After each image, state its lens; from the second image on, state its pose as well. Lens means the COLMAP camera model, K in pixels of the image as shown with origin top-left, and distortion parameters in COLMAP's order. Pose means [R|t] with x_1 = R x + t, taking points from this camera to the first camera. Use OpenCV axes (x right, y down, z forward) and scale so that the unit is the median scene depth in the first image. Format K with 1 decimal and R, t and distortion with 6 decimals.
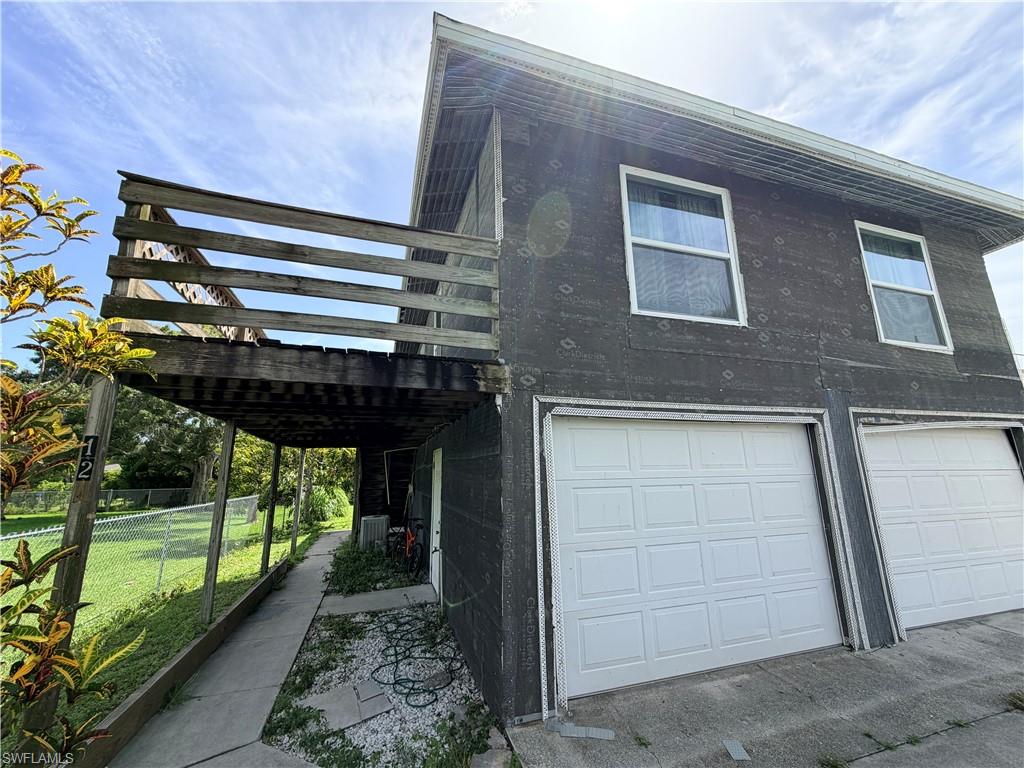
lens RADIAL K [[410.3, 0, 508.6], [0, 410.3, 384.9], [0, 0, 1]] dist [0.001416, 0.000235]
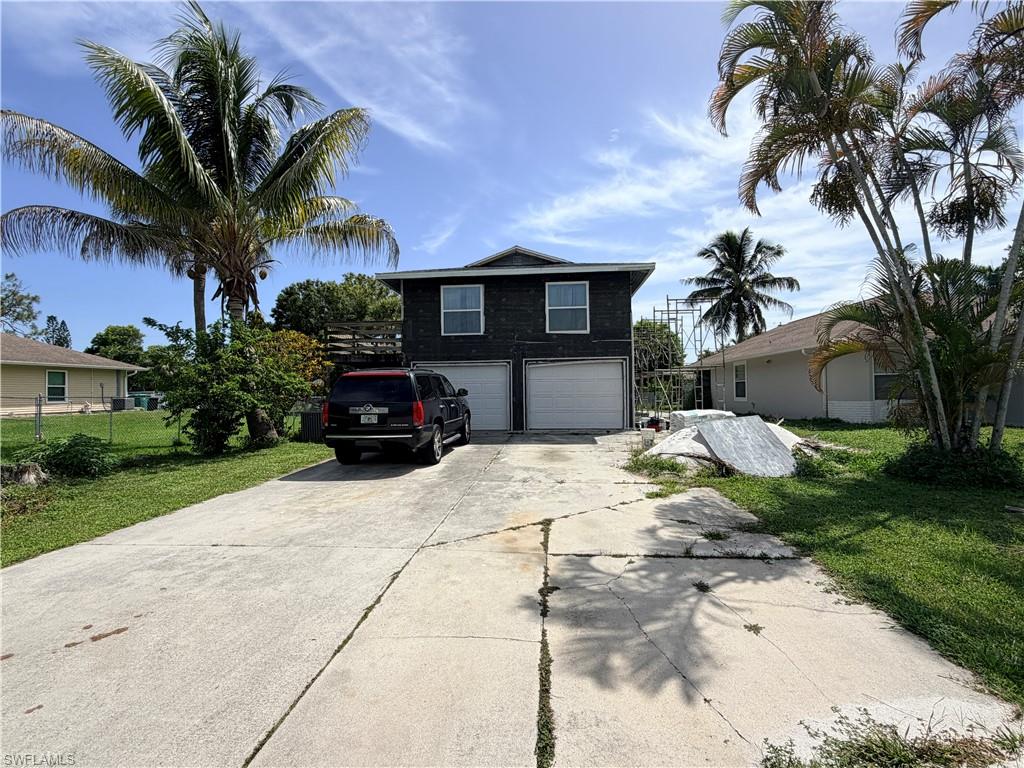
lens RADIAL K [[503.9, 0, 505.6], [0, 503.9, 382.6], [0, 0, 1]] dist [0.002634, -0.000609]
pose [[0.924296, -0.004321, -0.381652, 2.128407], [0.081066, 0.979344, 0.185239, -0.464495], [0.372968, -0.202155, 0.905554, -2.398394]]
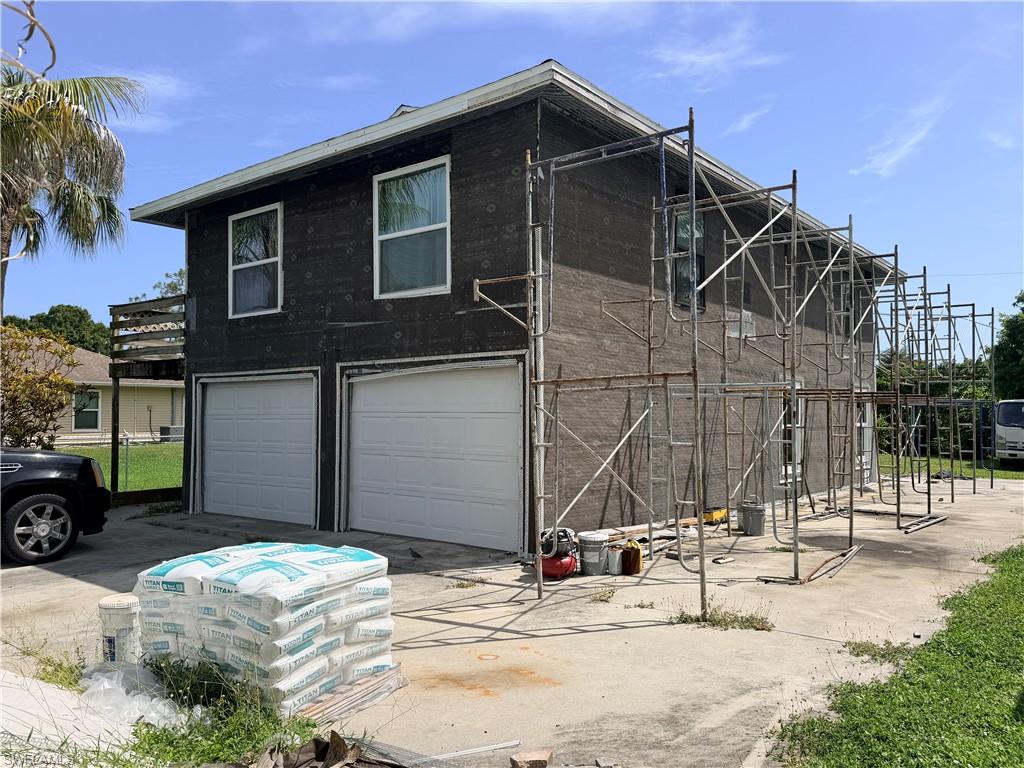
lens RADIAL K [[785.5, 0, 512.6], [0, 785.5, 390.6], [0, 0, 1]] dist [0.036162, -0.005611]
pose [[0.558935, -0.011469, -0.829132, 3.180154], [0.169977, 0.980256, 0.101026, -0.014543], [0.811603, -0.197400, 0.549848, 0.096260]]
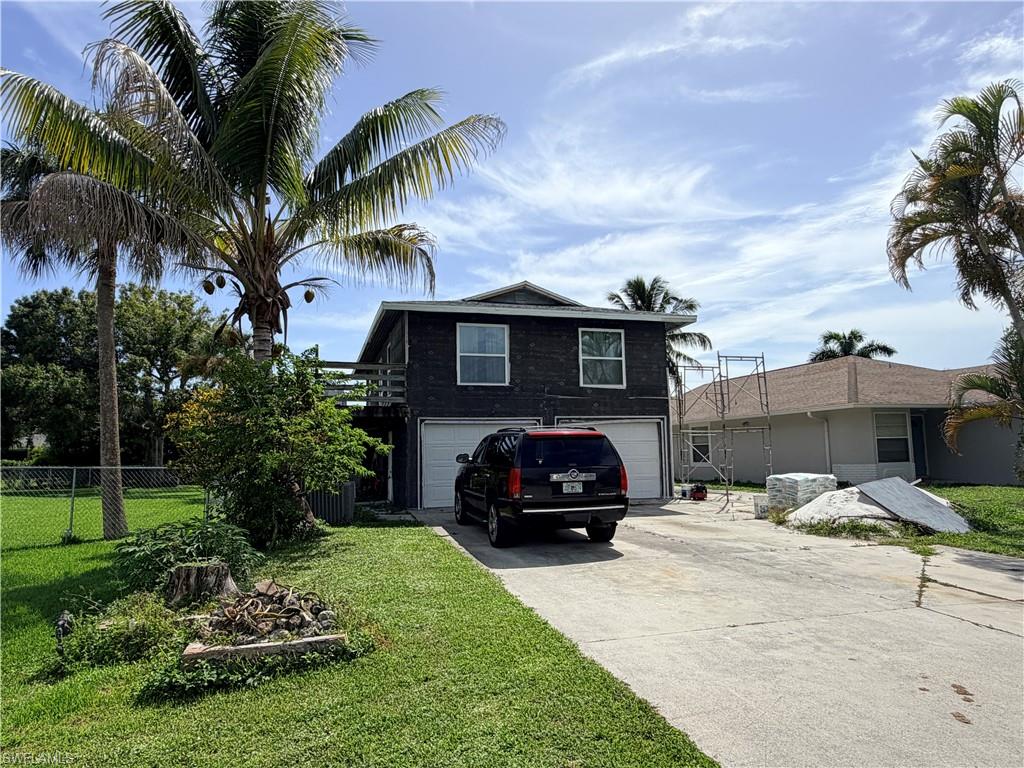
lens RADIAL K [[659.4, 0, 510.3], [0, 659.4, 384.9], [0, 0, 1]] dist [-0.000670, 0.001209]
pose [[0.999857, -0.003911, -0.016467, 0.637867], [0.005684, 0.994022, 0.109034, -0.572131], [0.015942, -0.109112, 0.993902, -2.956158]]
